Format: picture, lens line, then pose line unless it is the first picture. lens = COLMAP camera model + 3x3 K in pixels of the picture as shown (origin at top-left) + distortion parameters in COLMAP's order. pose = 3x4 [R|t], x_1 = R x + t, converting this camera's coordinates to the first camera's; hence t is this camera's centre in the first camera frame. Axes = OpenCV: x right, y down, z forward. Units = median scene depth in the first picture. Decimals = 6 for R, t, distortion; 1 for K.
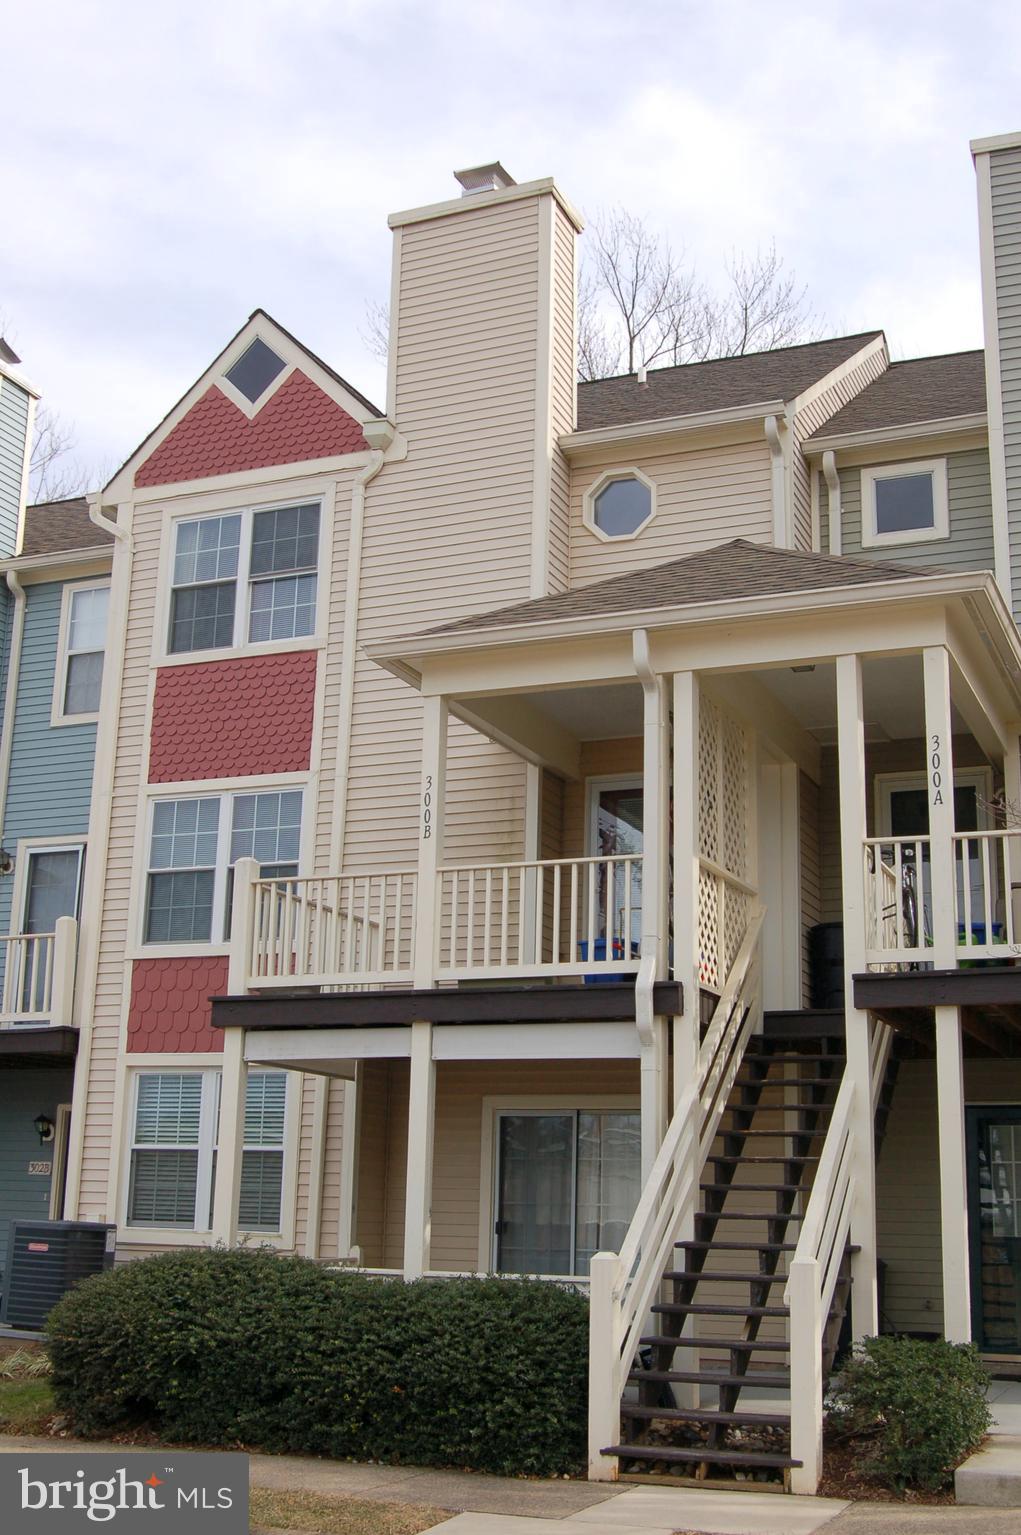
lens RADIAL K [[1734.7, 0, 517.9], [0, 1734.7, 760.2], [0, 0, 1]] dist [-0.056695, 0.000000]
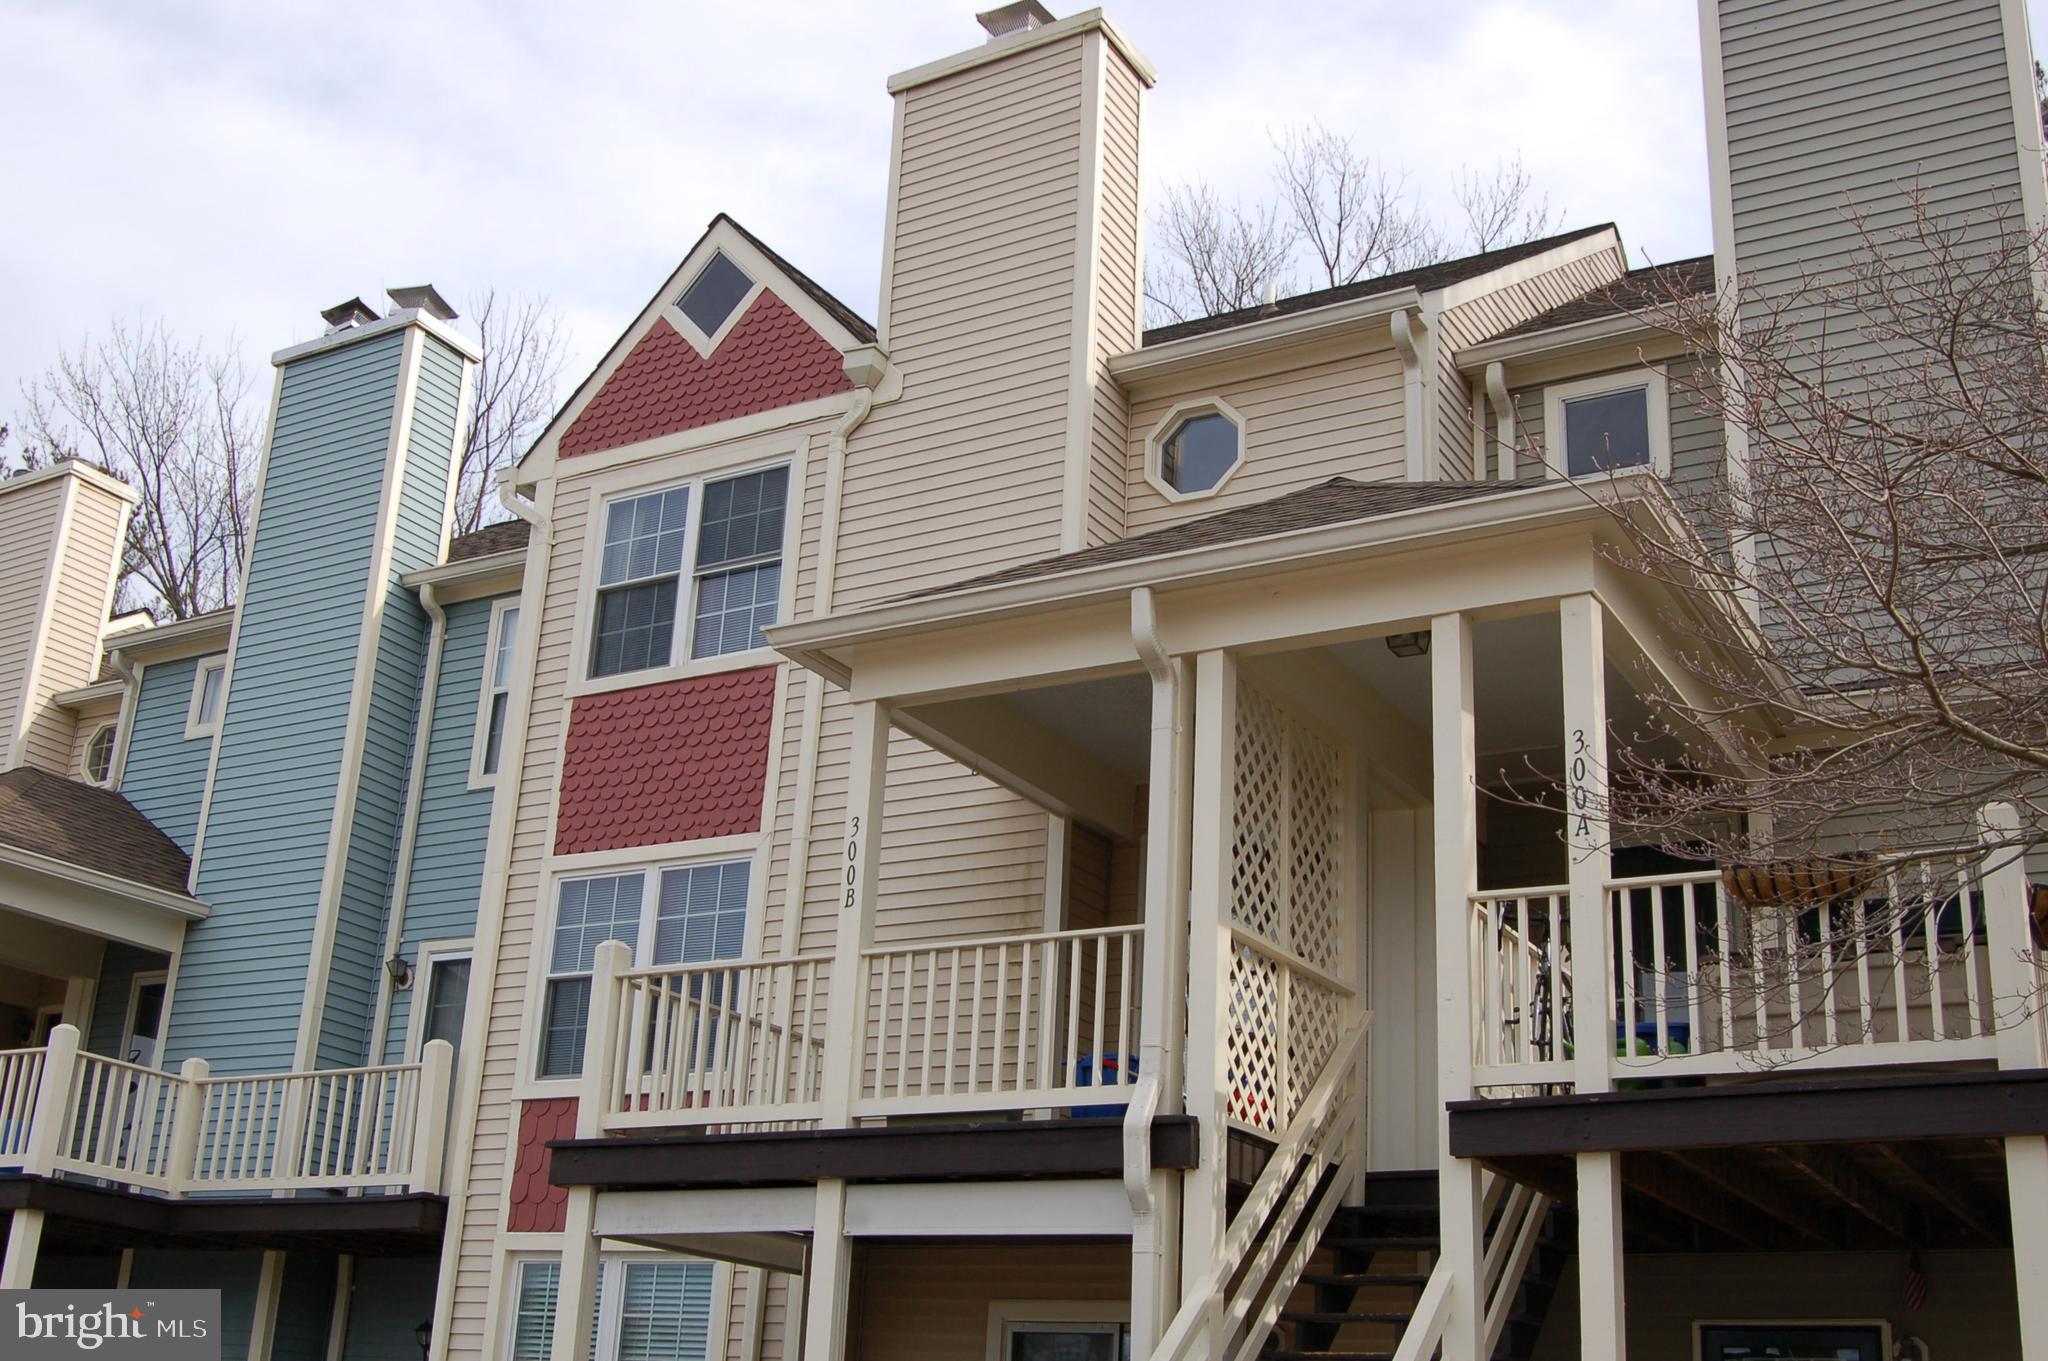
lens RADIAL K [[2206.4, 0, 1010.1], [0, 2206.4, 699.8], [0, 0, 1]] dist [-0.063504, 0.000000]
pose [[0.991130, -0.016353, -0.131888, 0.103296], [0.004224, 0.995775, -0.091725, 0.035916], [0.132831, 0.090354, 0.987012, 0.120997]]
